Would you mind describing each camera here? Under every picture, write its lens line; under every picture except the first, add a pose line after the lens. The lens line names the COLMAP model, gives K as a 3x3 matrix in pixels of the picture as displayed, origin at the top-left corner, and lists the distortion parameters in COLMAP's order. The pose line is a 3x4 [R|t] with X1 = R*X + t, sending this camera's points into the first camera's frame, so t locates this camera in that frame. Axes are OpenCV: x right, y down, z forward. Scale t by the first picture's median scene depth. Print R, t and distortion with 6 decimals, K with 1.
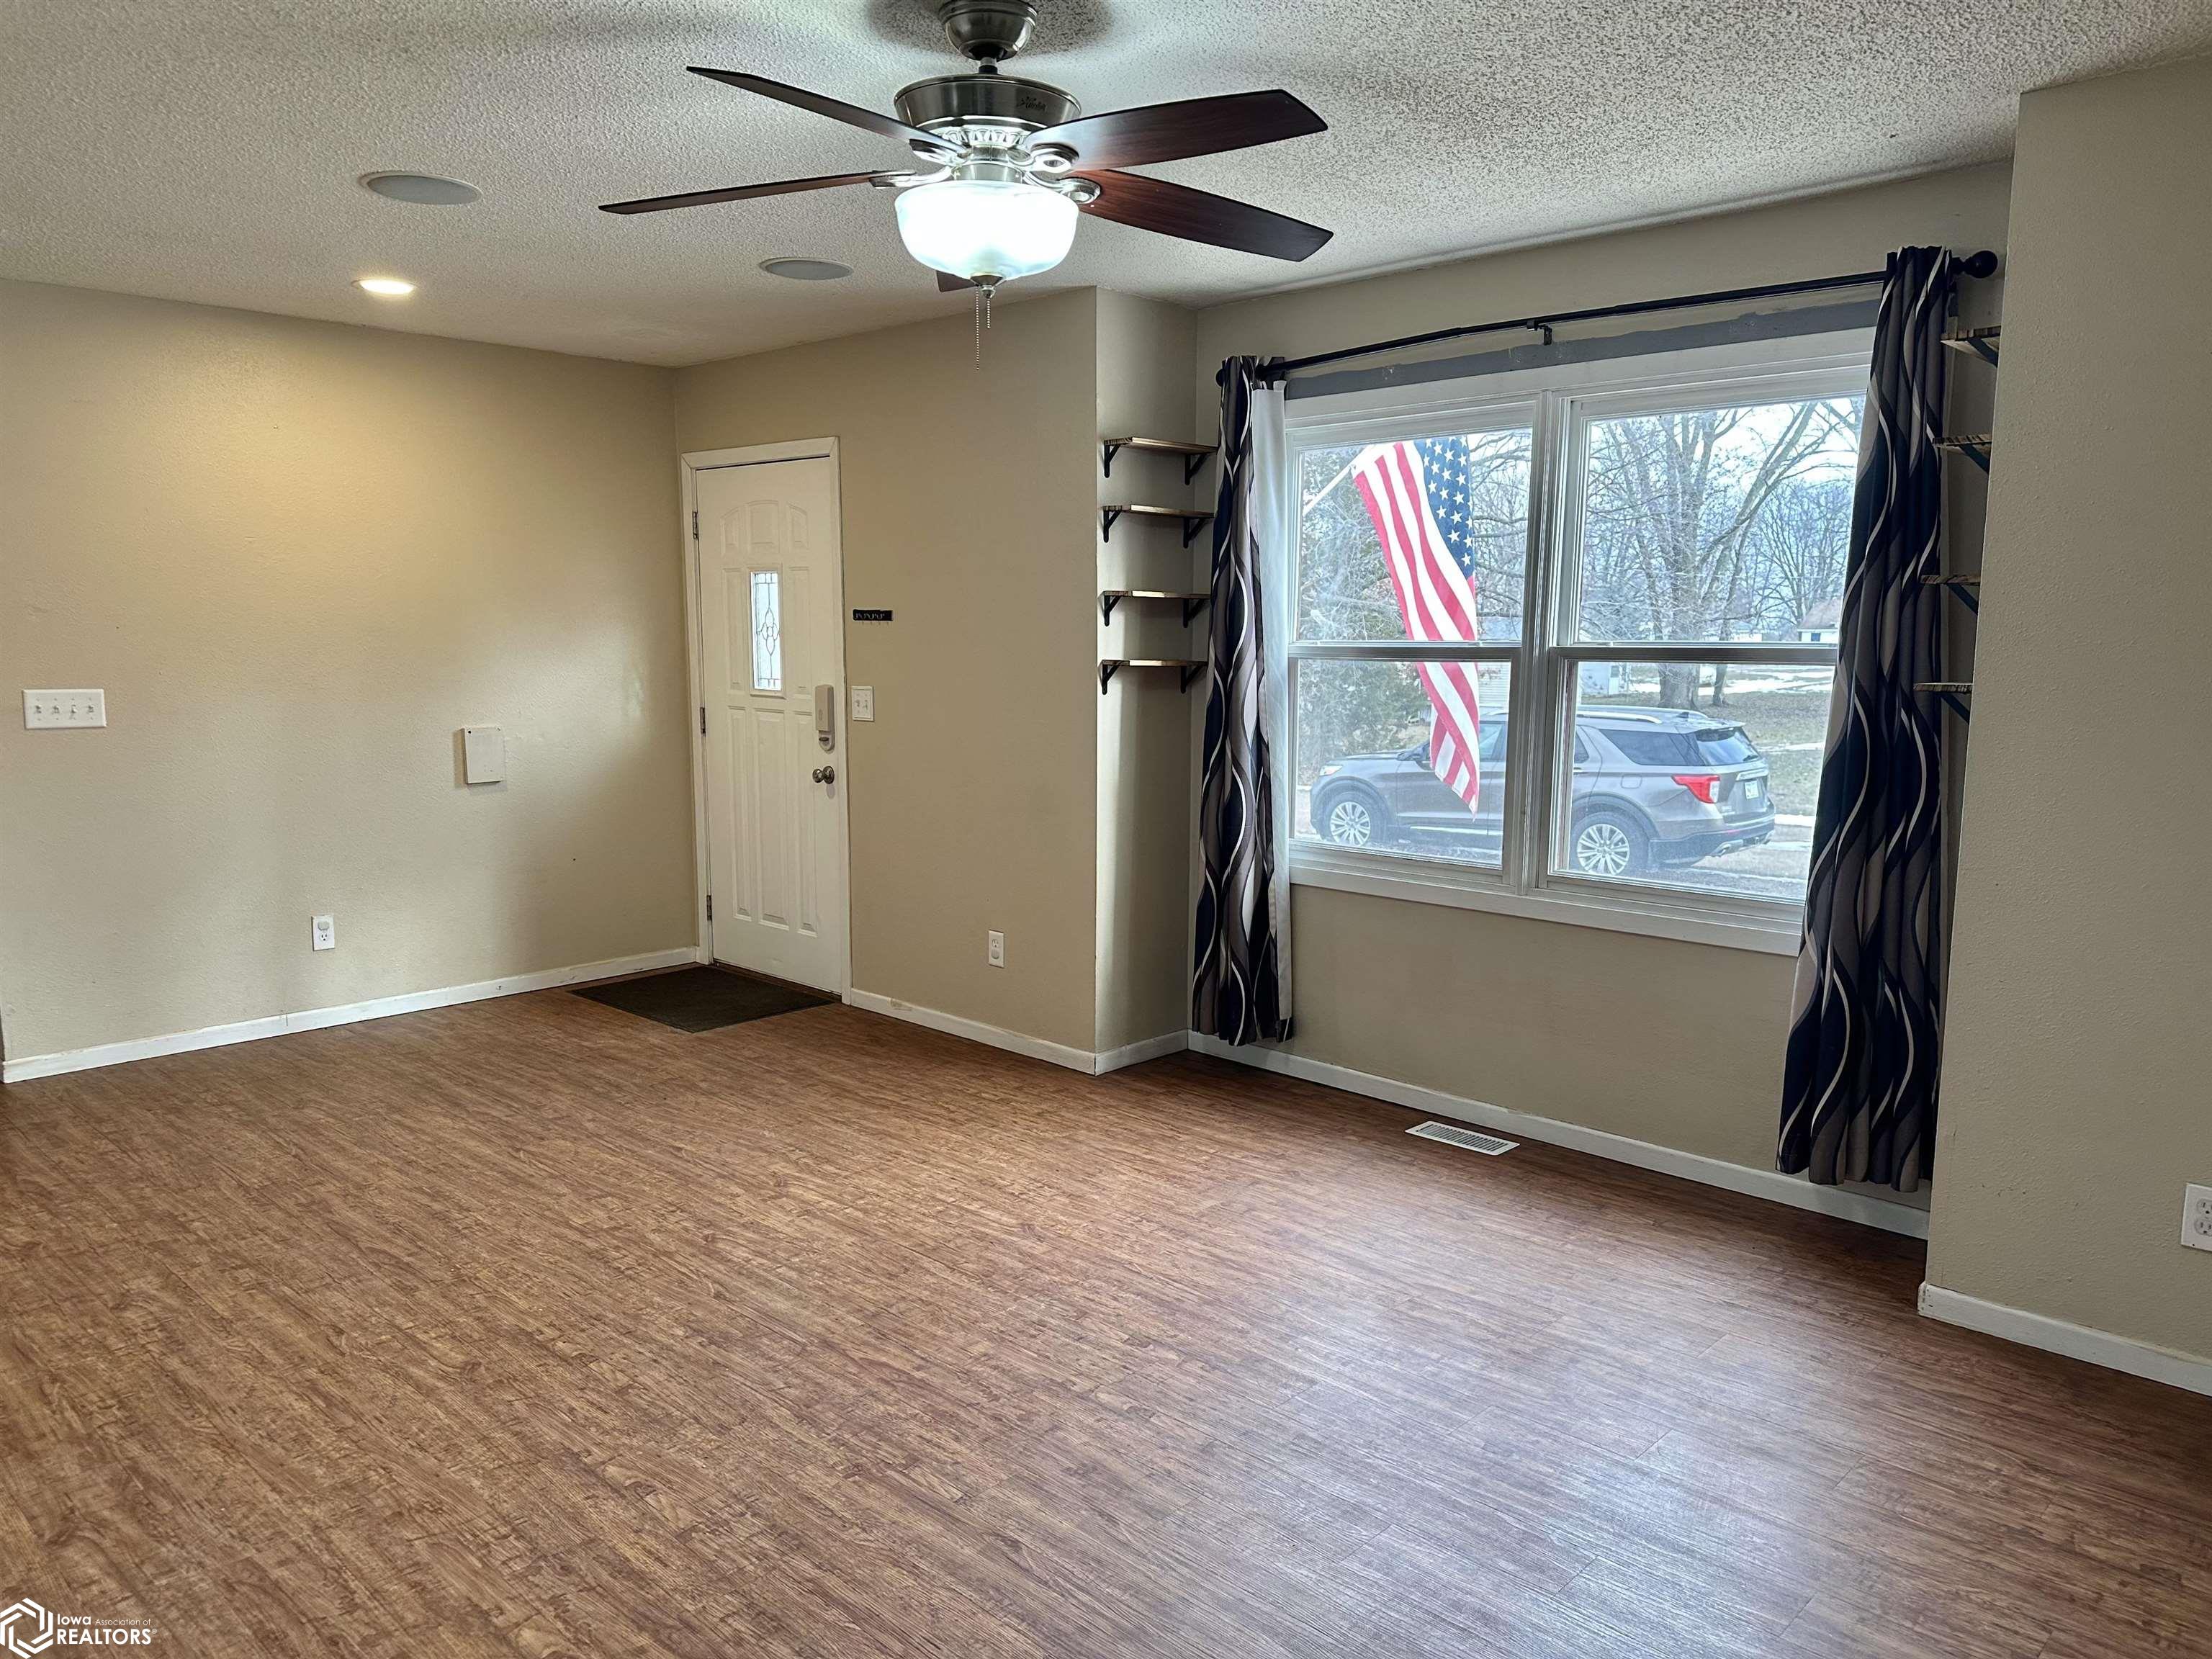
lens RADIAL K [[1536.7, 0, 1112.0], [0, 1536.7, 843.8], [0, 0, 1]] dist [0.026970, -0.005075]
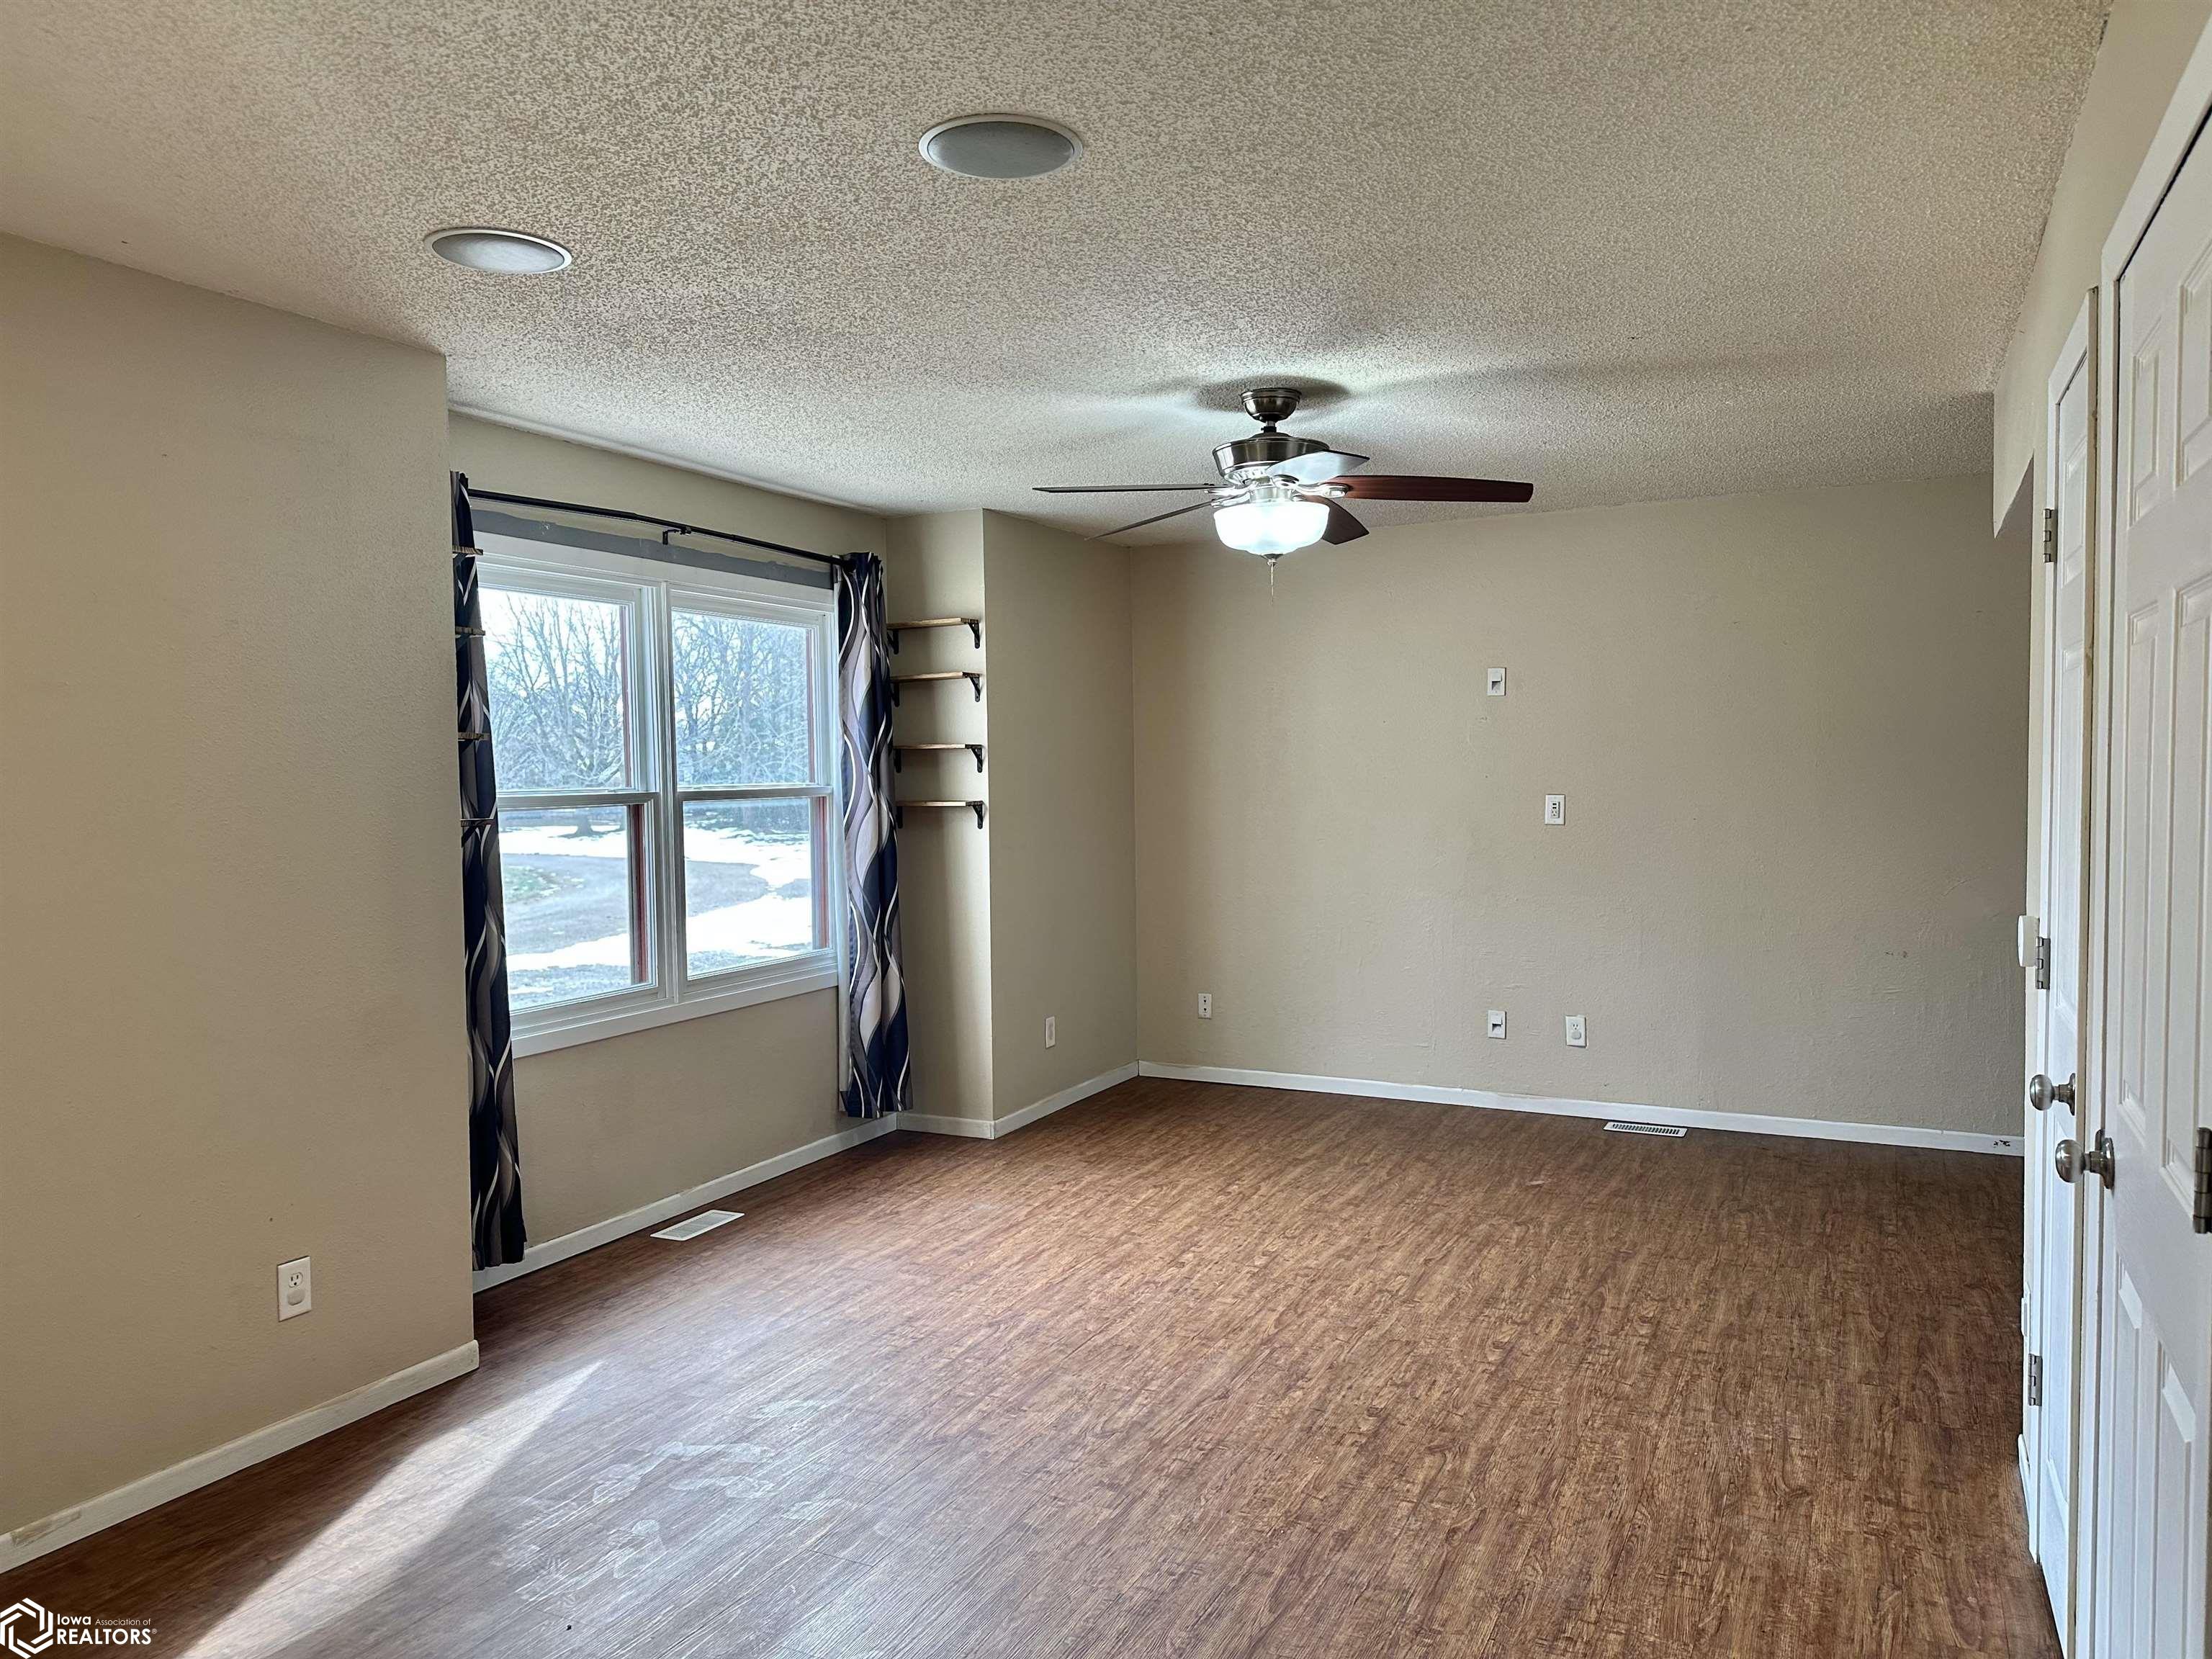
lens RADIAL K [[1536.7, 0, 1112.0], [0, 1536.7, 843.8], [0, 0, 1]] dist [0.026970, -0.005075]
pose [[-0.289653, -0.050713, 0.955787, -1.316964], [0.153748, 0.983162, 0.098759, -0.210339], [-0.944702, 0.175556, -0.276979, 1.397154]]
